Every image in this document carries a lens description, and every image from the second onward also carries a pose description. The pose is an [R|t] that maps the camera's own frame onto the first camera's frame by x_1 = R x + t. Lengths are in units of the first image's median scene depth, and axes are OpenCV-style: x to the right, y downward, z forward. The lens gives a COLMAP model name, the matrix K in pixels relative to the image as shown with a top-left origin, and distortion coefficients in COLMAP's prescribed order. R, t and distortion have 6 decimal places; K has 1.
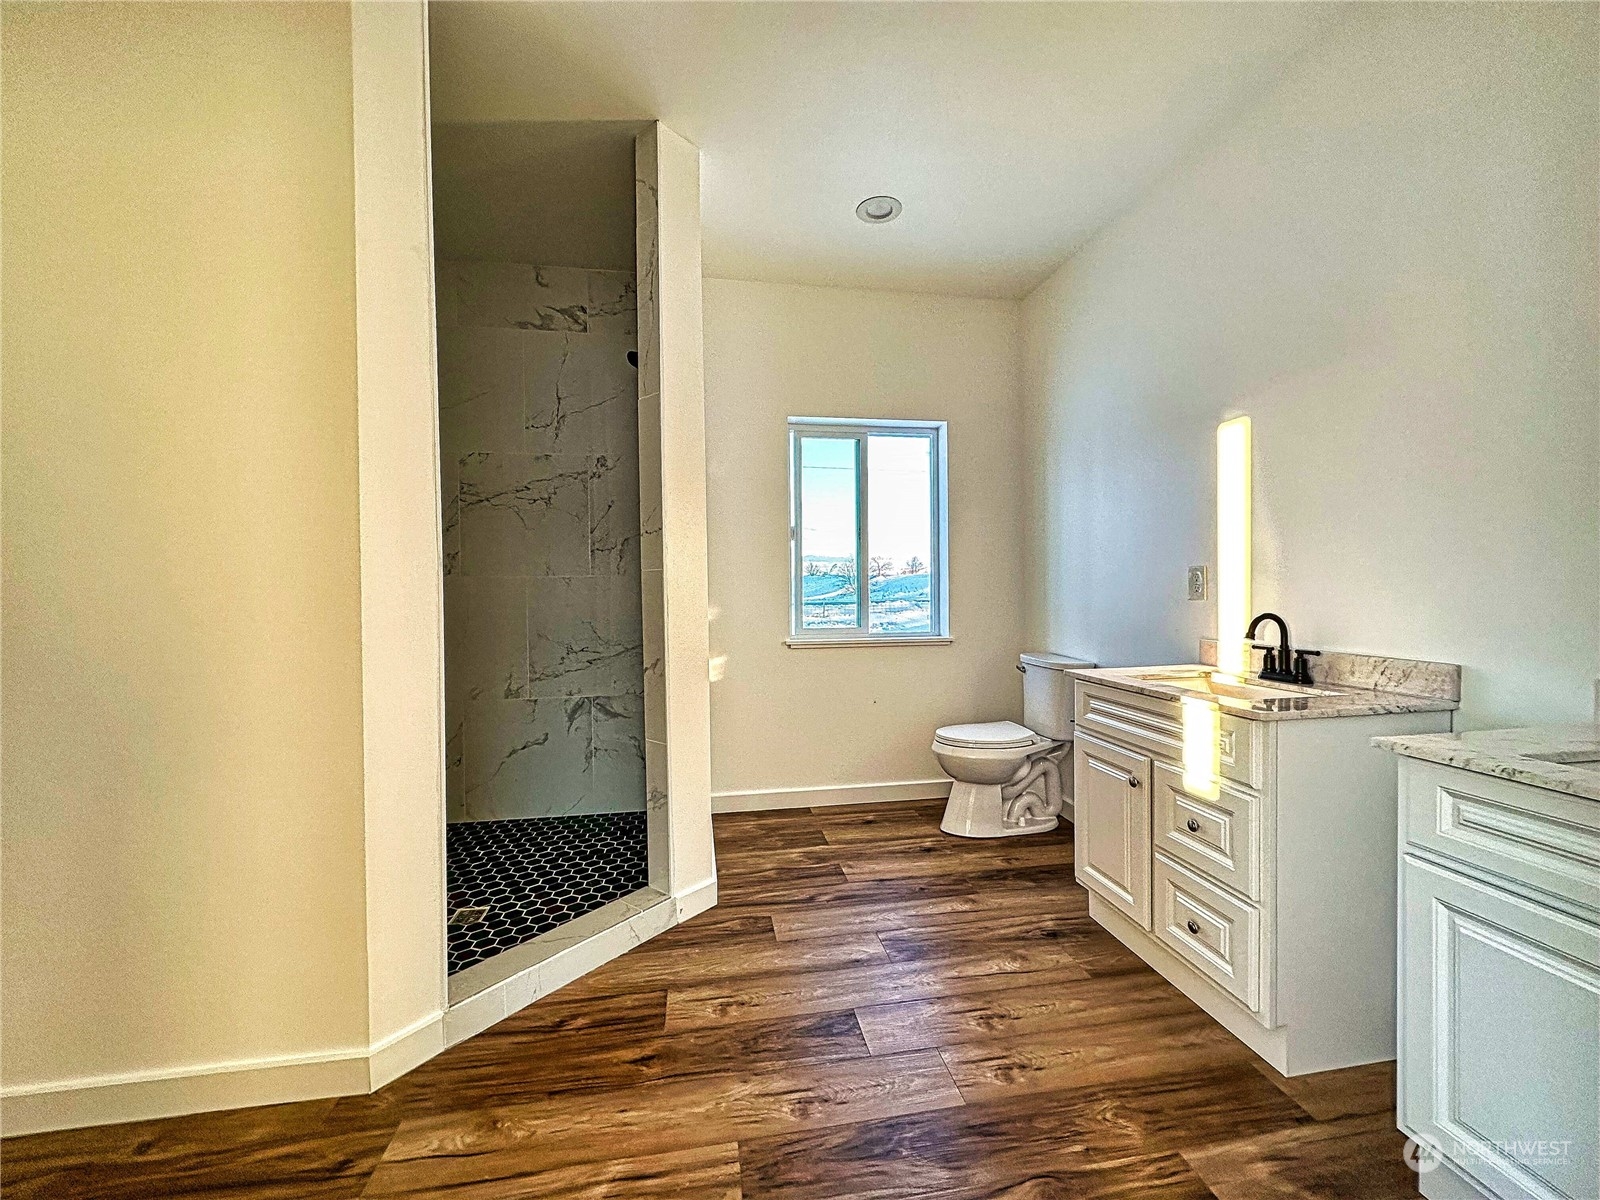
lens RADIAL K [[632.5, 0, 799.5], [0, 632.5, 596.6], [0, 0, 1]] dist [-0.003639, 0.000391]
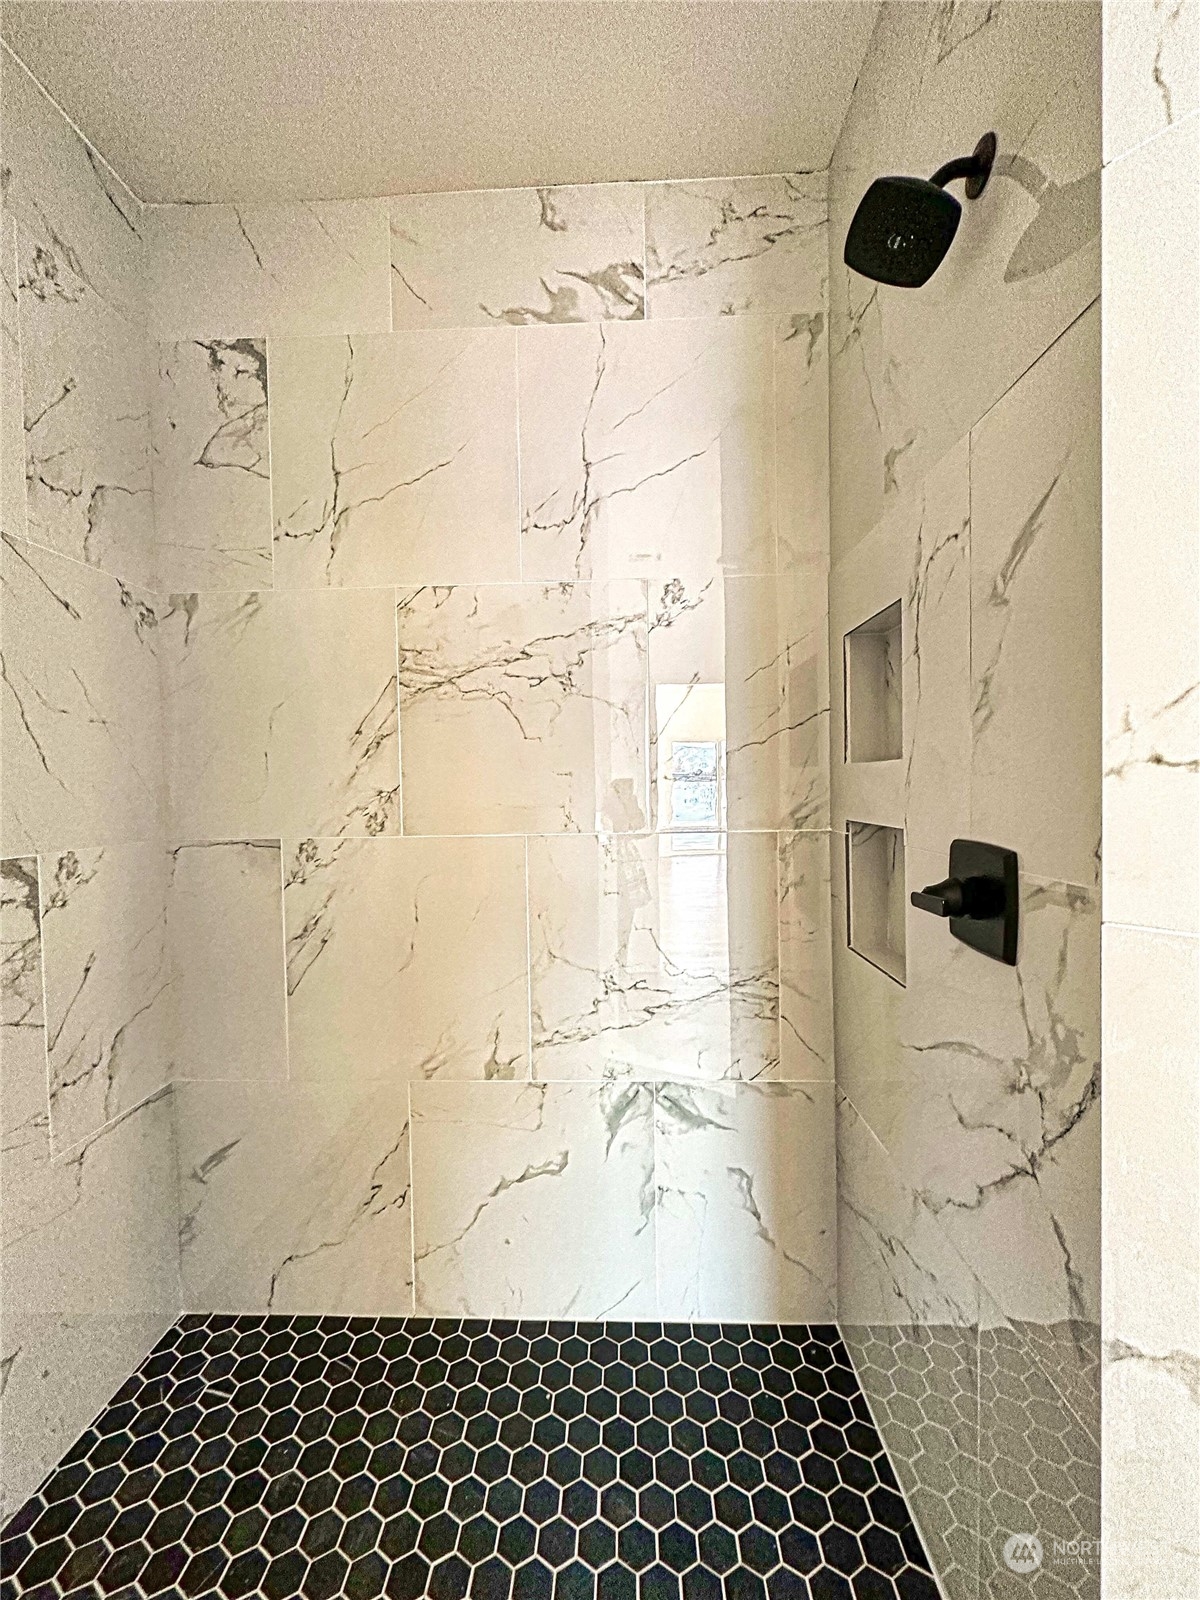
lens RADIAL K [[632.5, 0, 596.2], [0, 632.5, 790.9], [0, 0, 1]] dist [-0.003639, 0.000391]
pose [[0.978449, -0.001426, -0.206485, -0.274647], [0.004188, 0.999907, 0.012941, -0.071875], [0.206447, -0.013527, 0.978364, 0.527382]]
